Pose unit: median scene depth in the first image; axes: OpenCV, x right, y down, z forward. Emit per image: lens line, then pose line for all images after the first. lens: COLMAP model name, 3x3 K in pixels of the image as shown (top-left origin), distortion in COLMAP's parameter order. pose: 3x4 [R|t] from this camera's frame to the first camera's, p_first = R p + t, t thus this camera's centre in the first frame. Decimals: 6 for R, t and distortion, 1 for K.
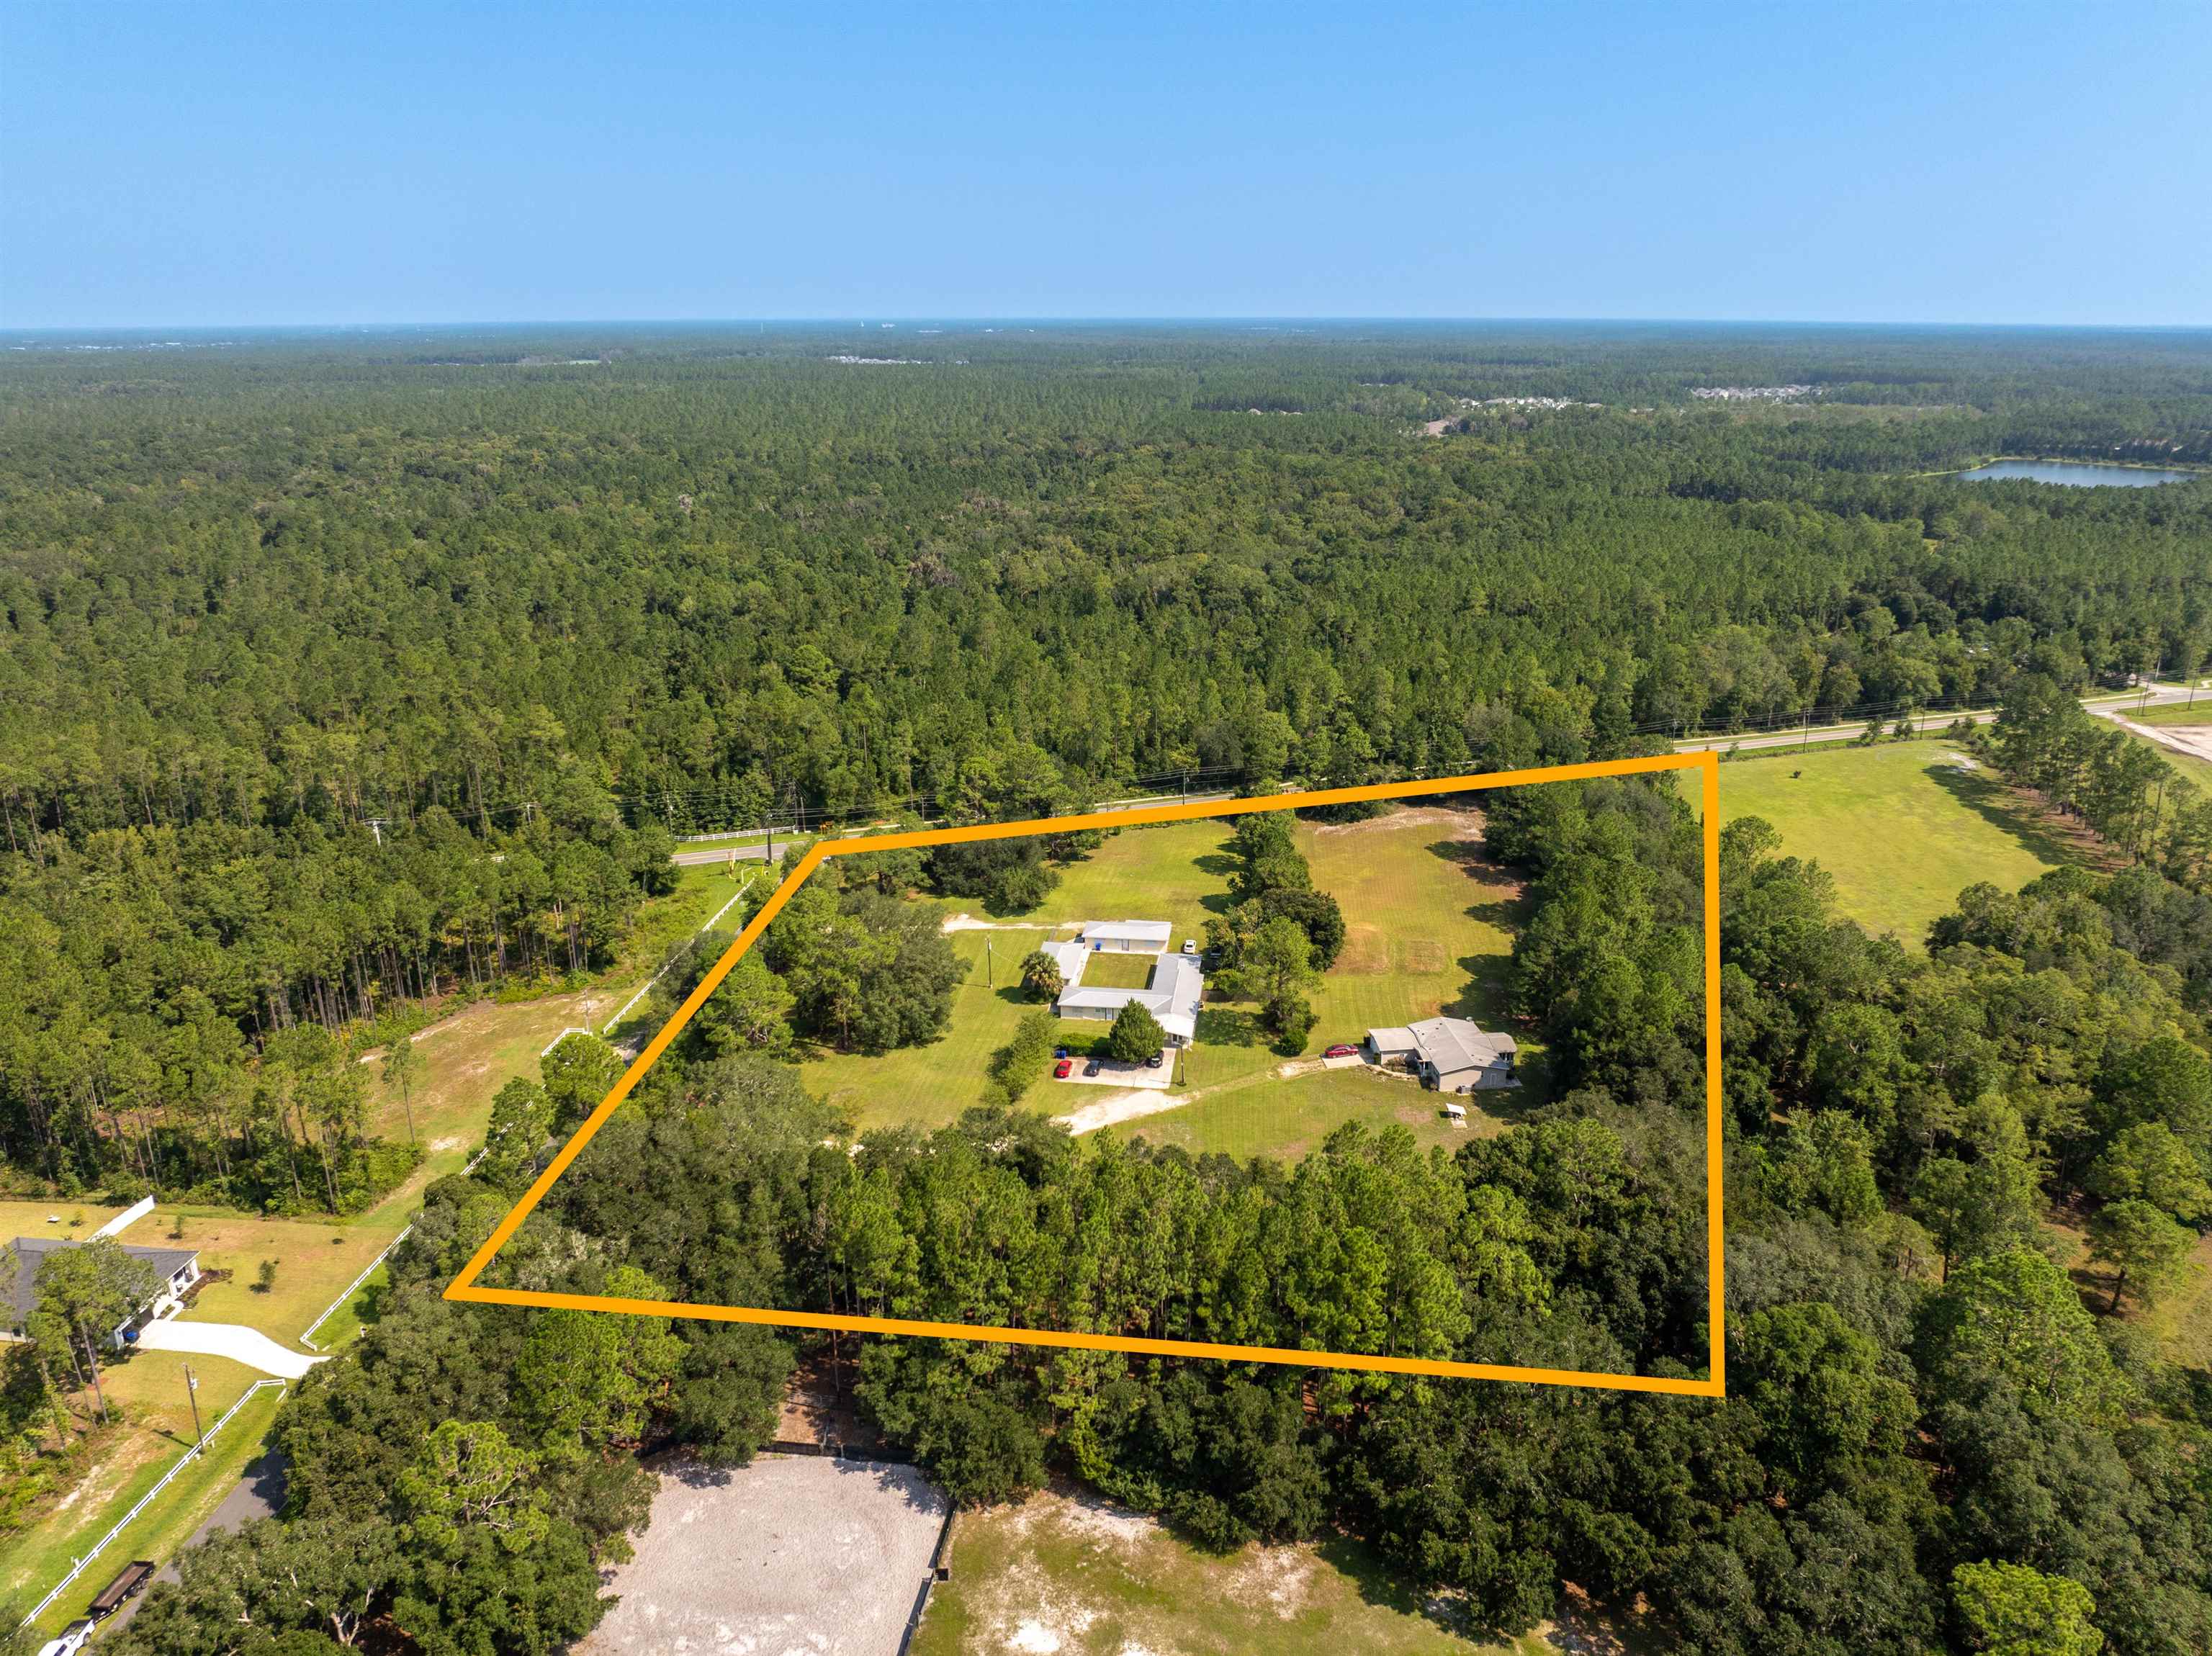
lens RADIAL K [[1598.7, 0, 1106.0], [0, 1598.7, 828.0], [0, 0, 1]] dist [-0.054935, 0.044631]
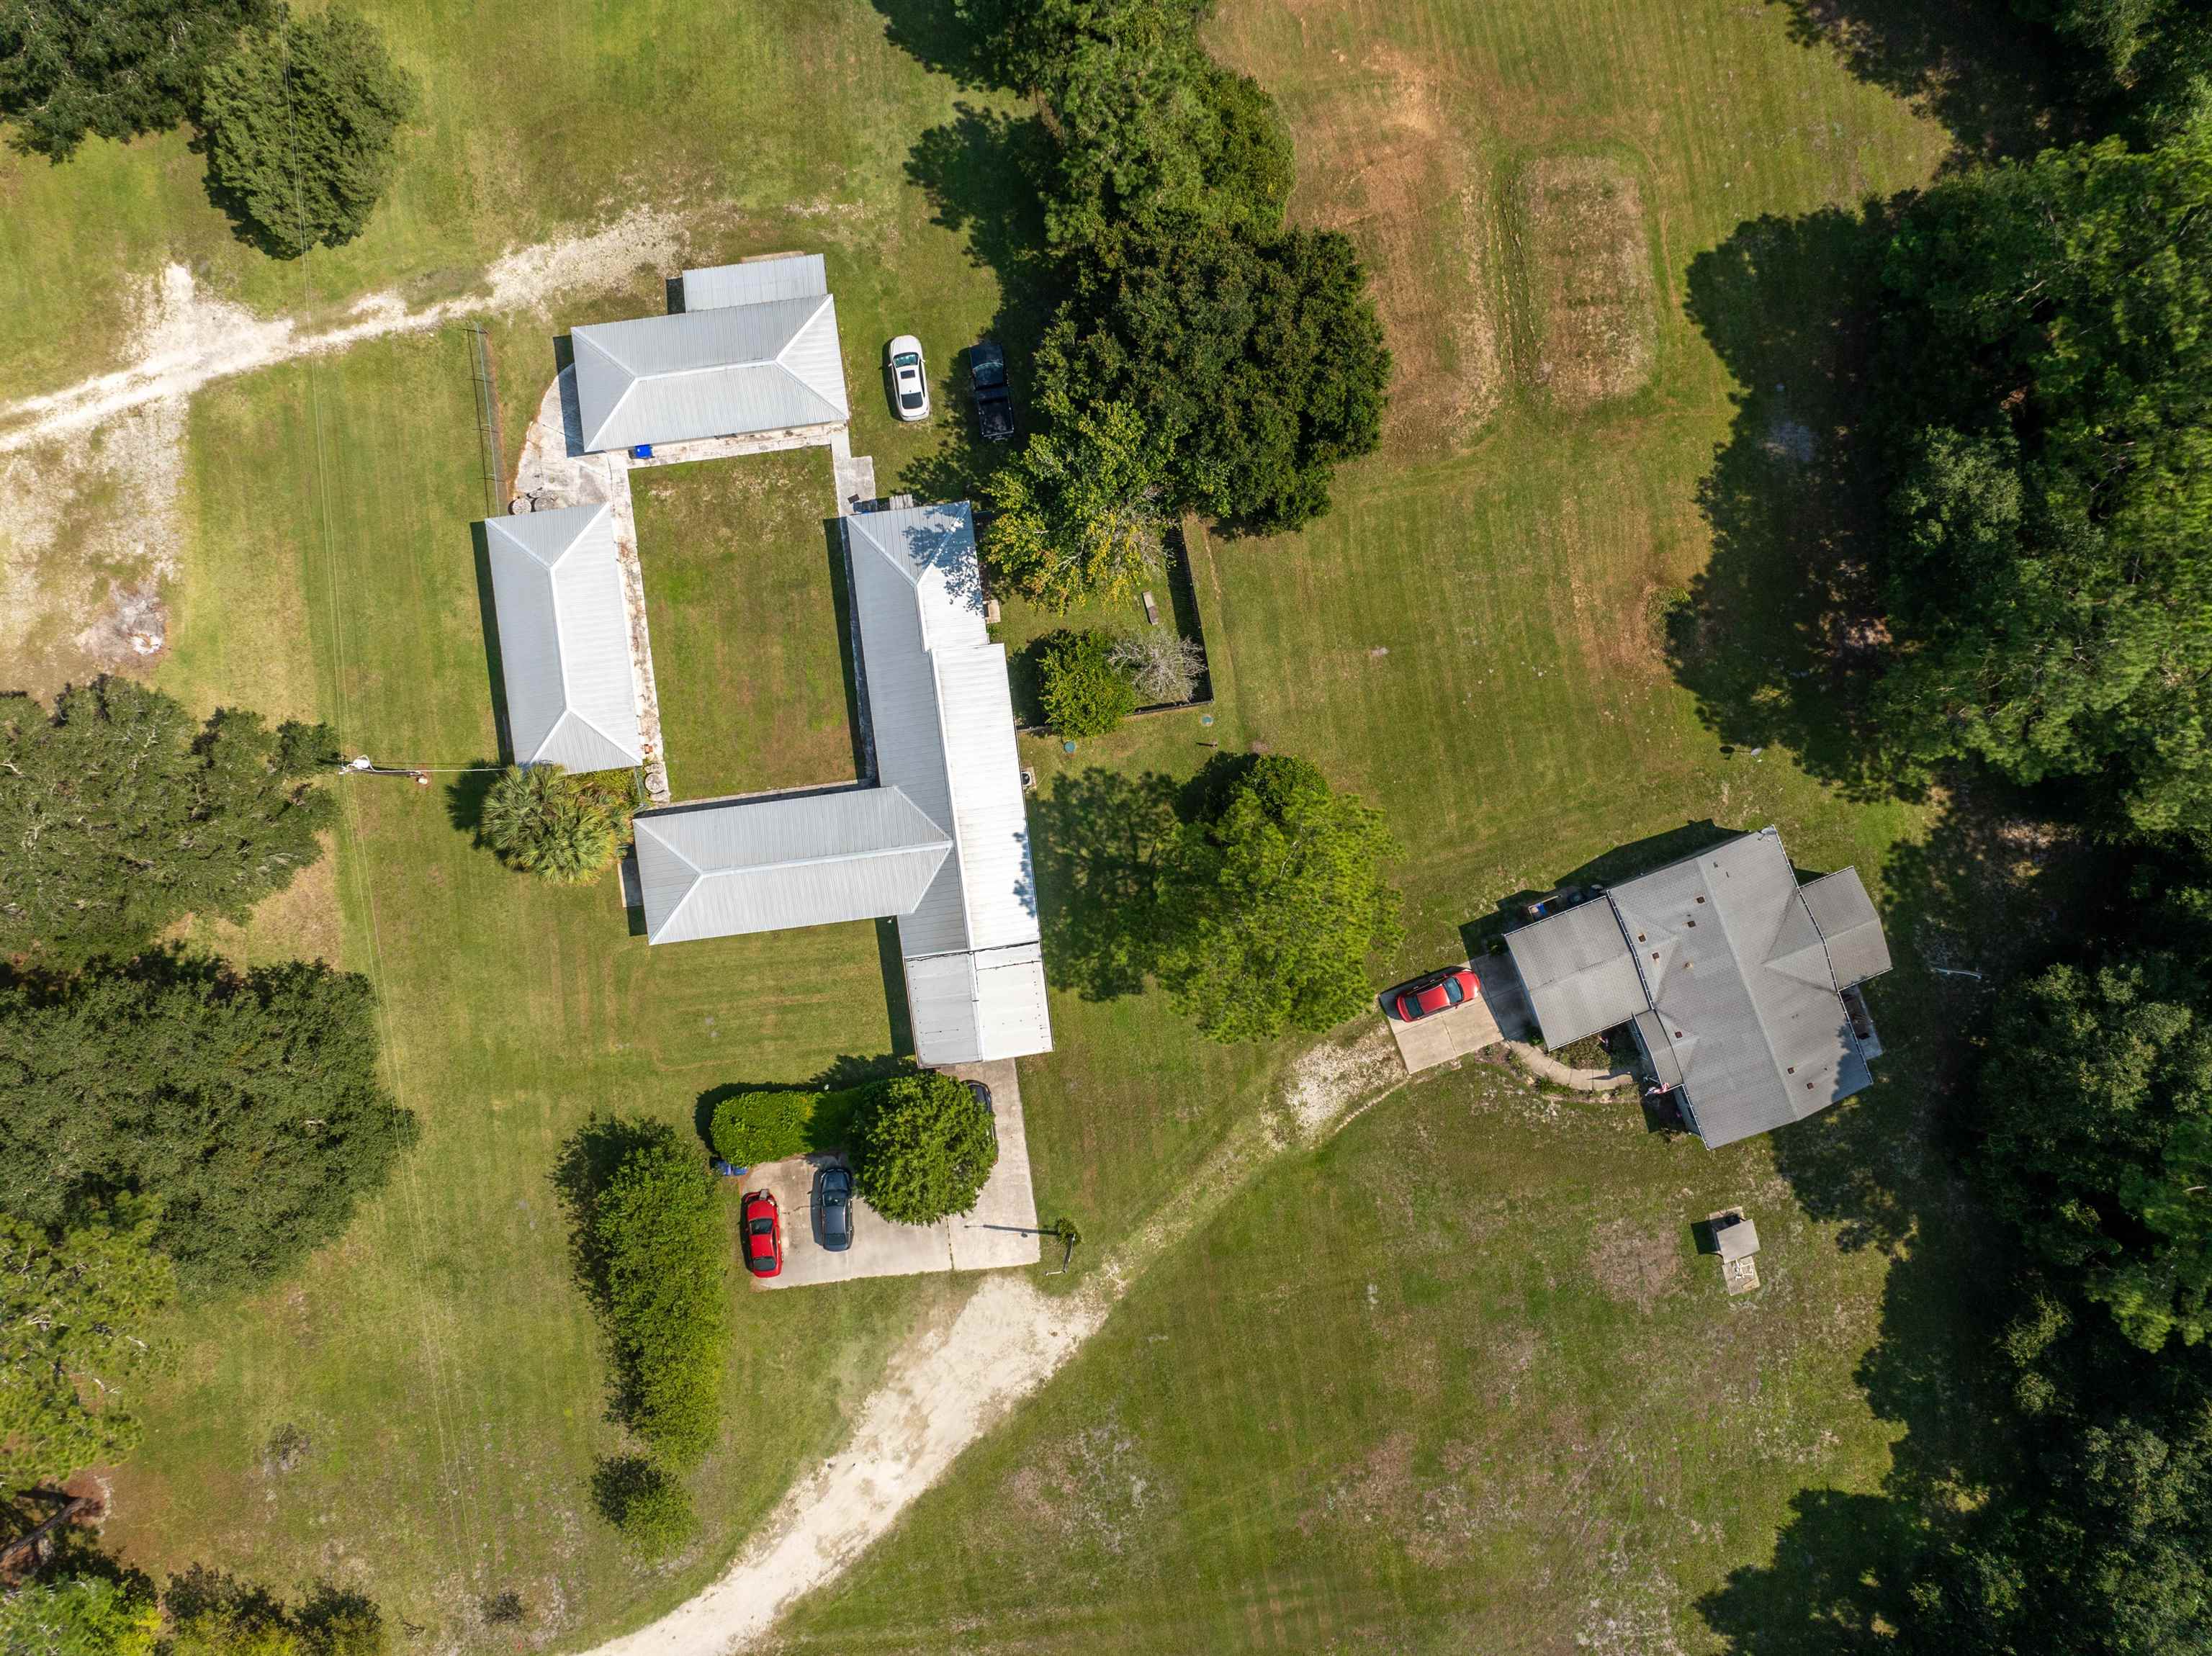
lens RADIAL K [[1598.7, 0, 1106.0], [0, 1598.7, 828.0], [0, 0, 1]] dist [-0.054935, 0.044631]
pose [[0.965095, -0.260168, 0.030085, 0.070006], [0.056266, 0.318155, 0.946368, -0.247897], [-0.255786, -0.911642, 0.321688, 0.945231]]
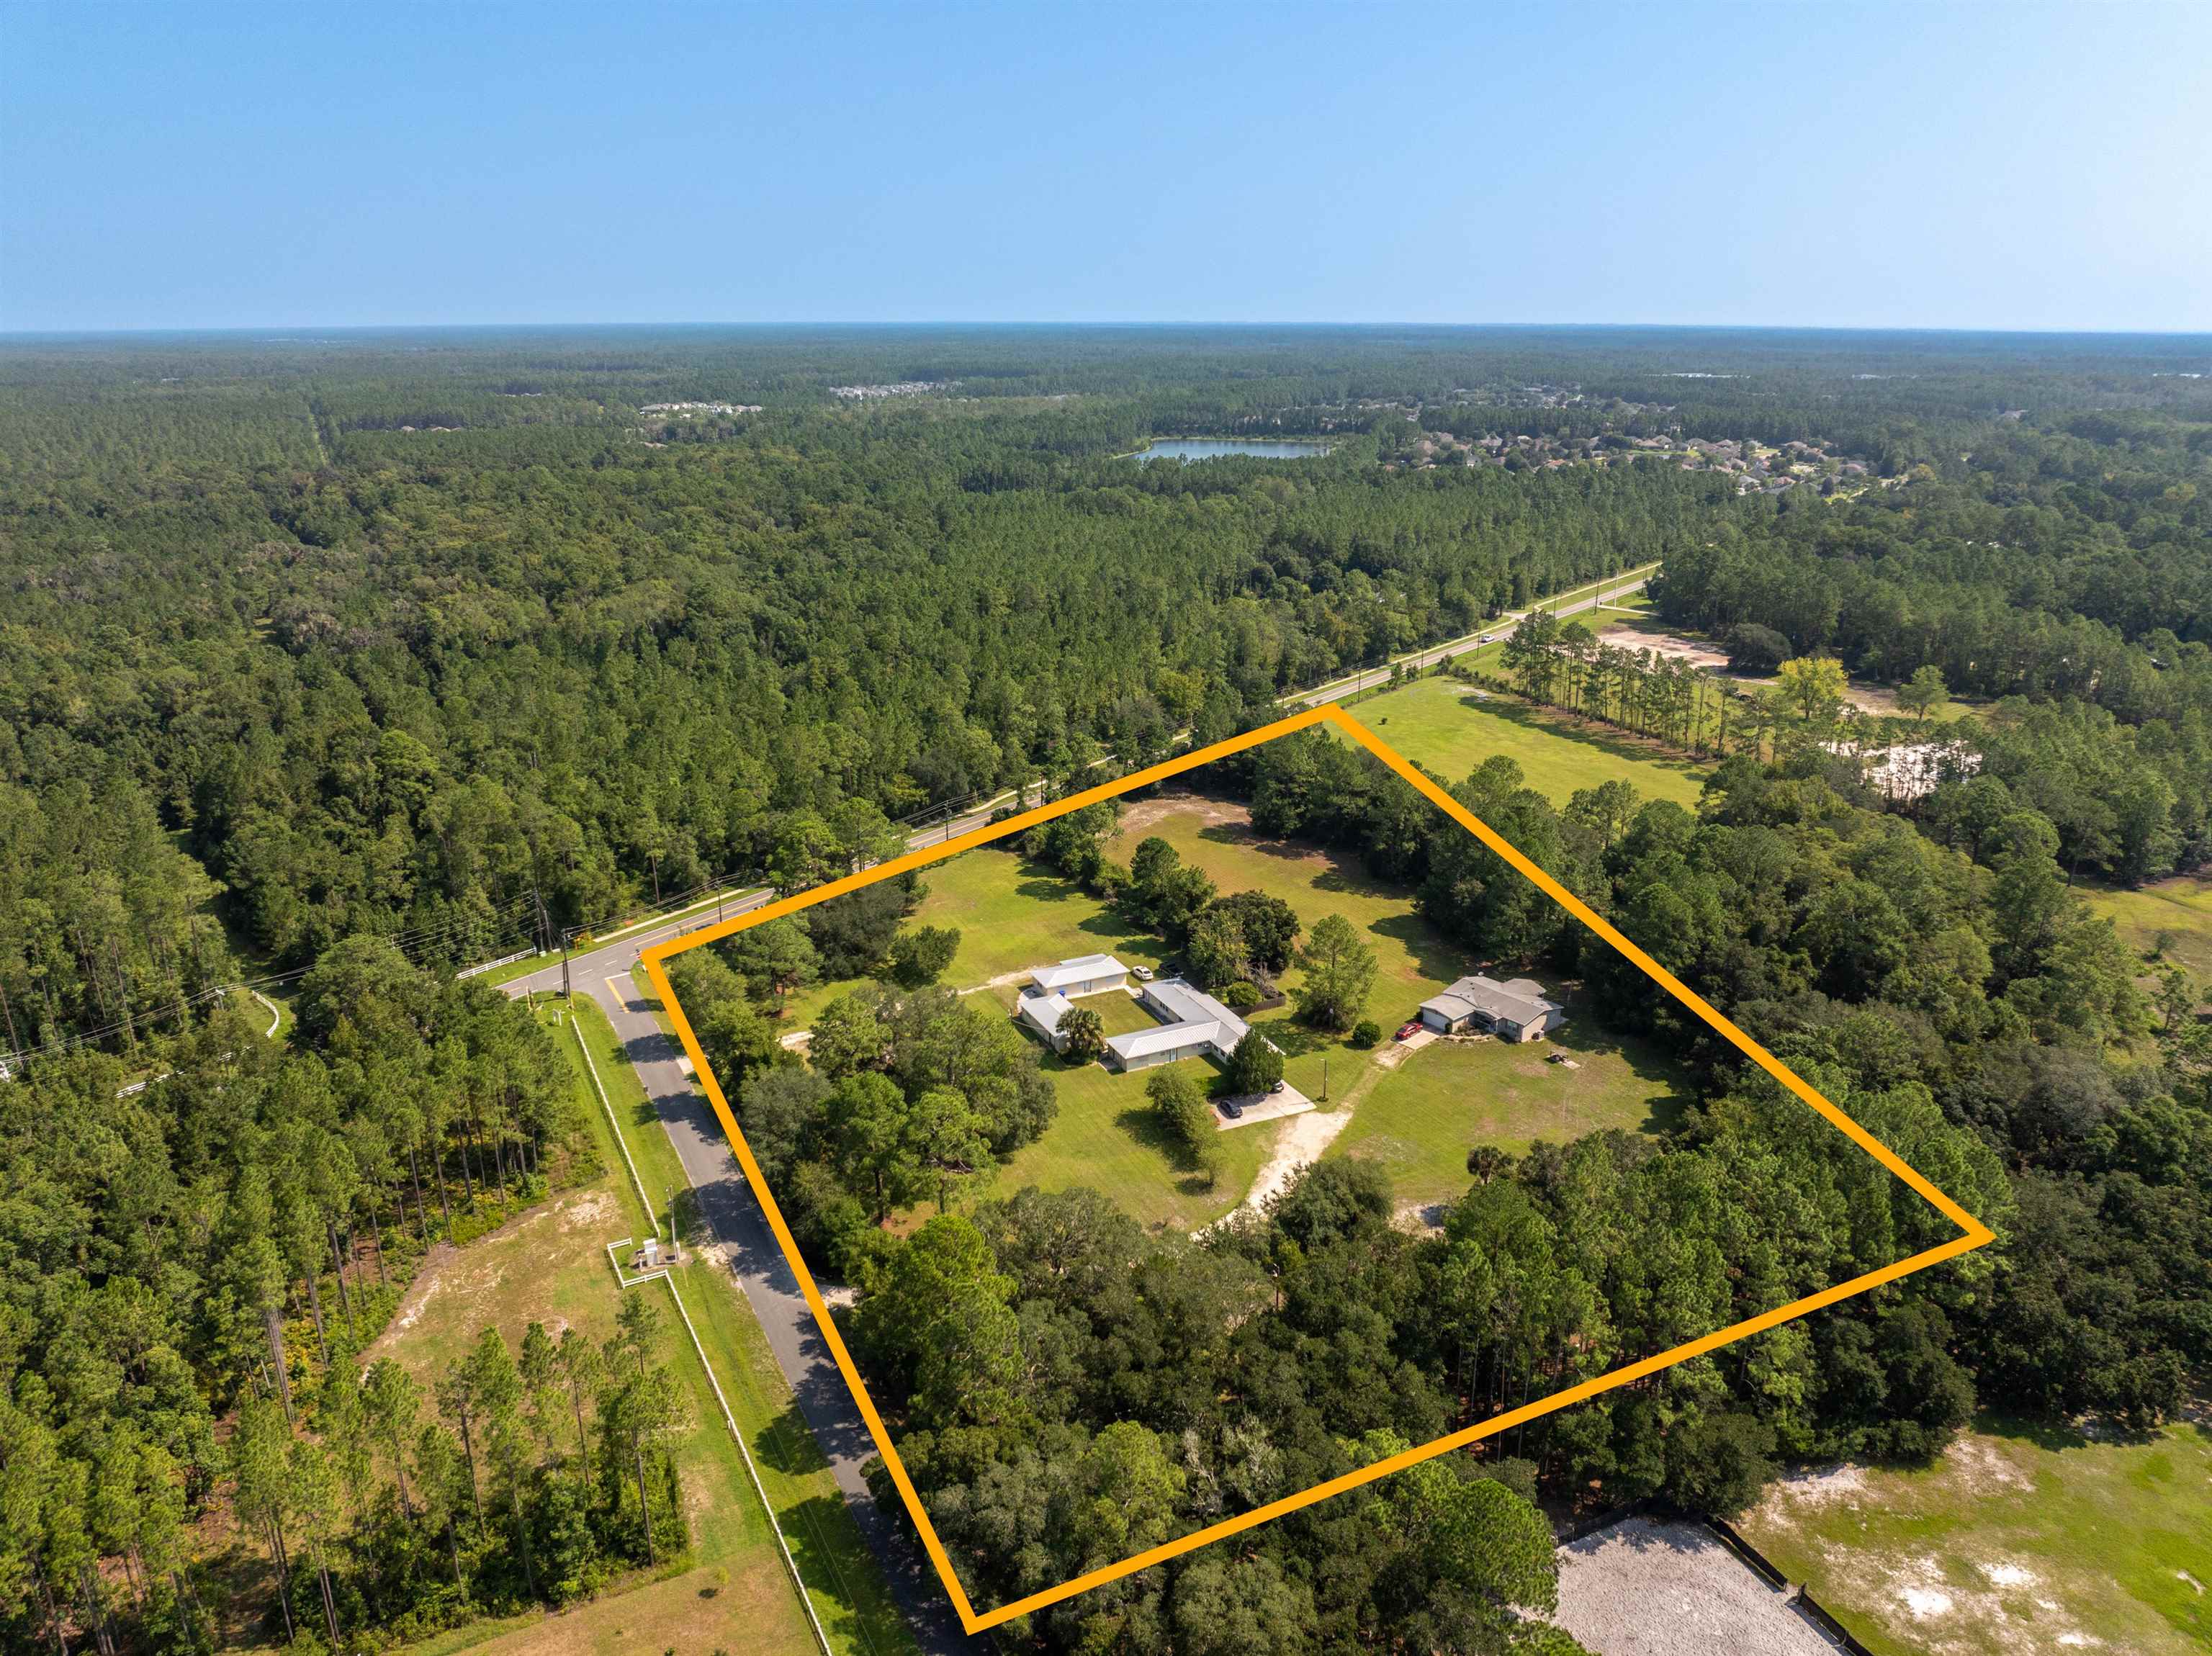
lens RADIAL K [[1598.7, 0, 1106.0], [0, 1598.7, 828.0], [0, 0, 1]] dist [-0.054935, 0.044631]
pose [[0.830933, -0.170131, 0.529722, -0.548456], [0.171445, 0.984066, 0.047120, -0.073032], [-0.529298, 0.051665, 0.846861, 0.222947]]
